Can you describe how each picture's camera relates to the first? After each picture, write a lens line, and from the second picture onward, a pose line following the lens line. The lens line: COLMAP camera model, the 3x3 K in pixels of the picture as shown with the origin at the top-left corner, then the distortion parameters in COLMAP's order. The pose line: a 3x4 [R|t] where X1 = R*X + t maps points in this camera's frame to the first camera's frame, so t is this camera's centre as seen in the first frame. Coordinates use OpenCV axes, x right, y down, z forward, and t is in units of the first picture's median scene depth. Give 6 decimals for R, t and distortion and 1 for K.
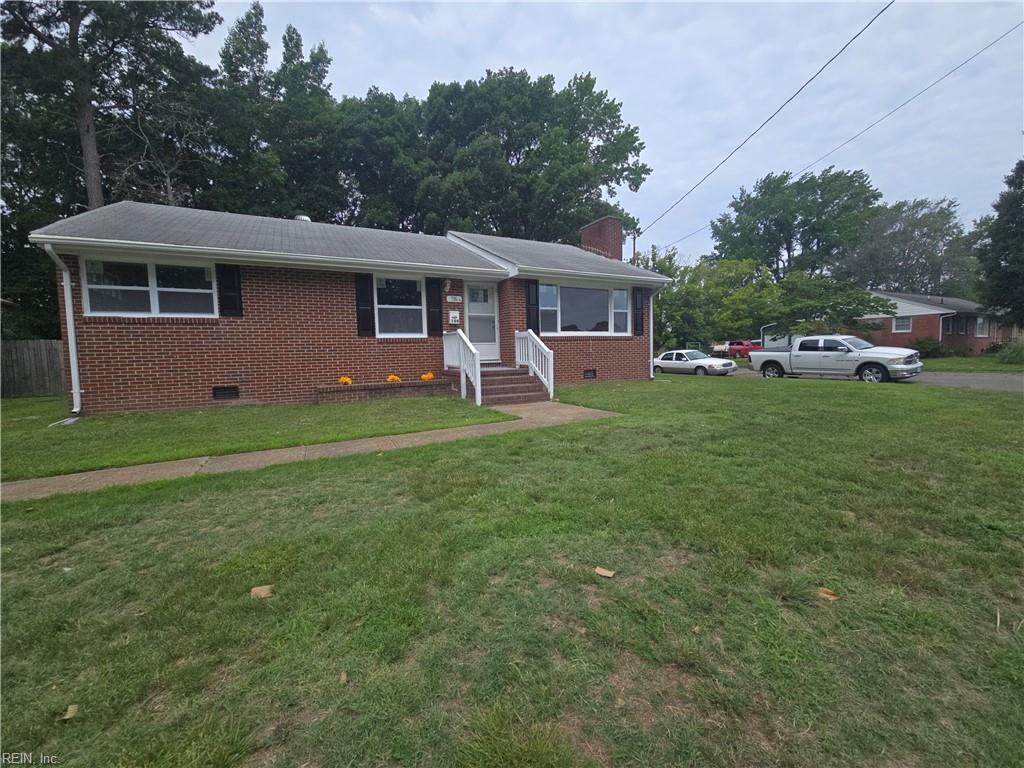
lens RADIAL K [[409.7, 0, 512.0], [0, 409.7, 384.0], [0, 0, 1]] dist [0.012255, -0.008589]
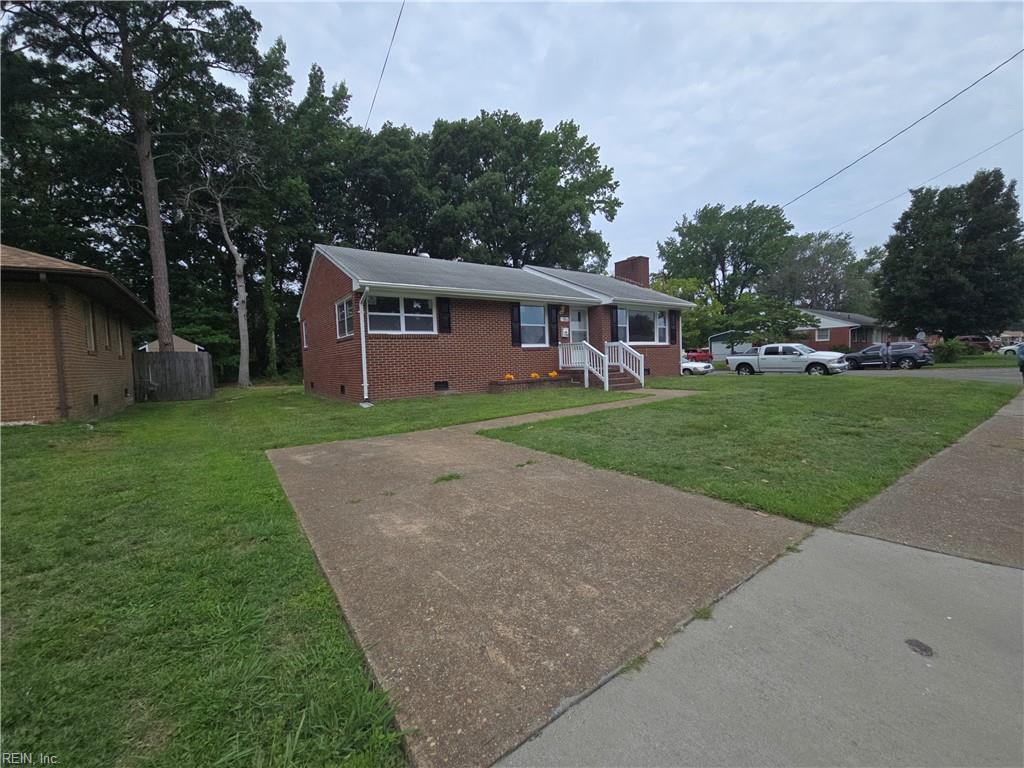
lens RADIAL K [[412.5, 0, 512.0], [0, 412.5, 384.0], [0, 0, 1]] dist [-0.000206, 0.000036]
pose [[0.990108, -0.019919, 0.138885, -0.180622], [0.023283, 0.999472, -0.022642, 0.014907], [-0.138361, 0.025652, 0.990050, -0.129704]]
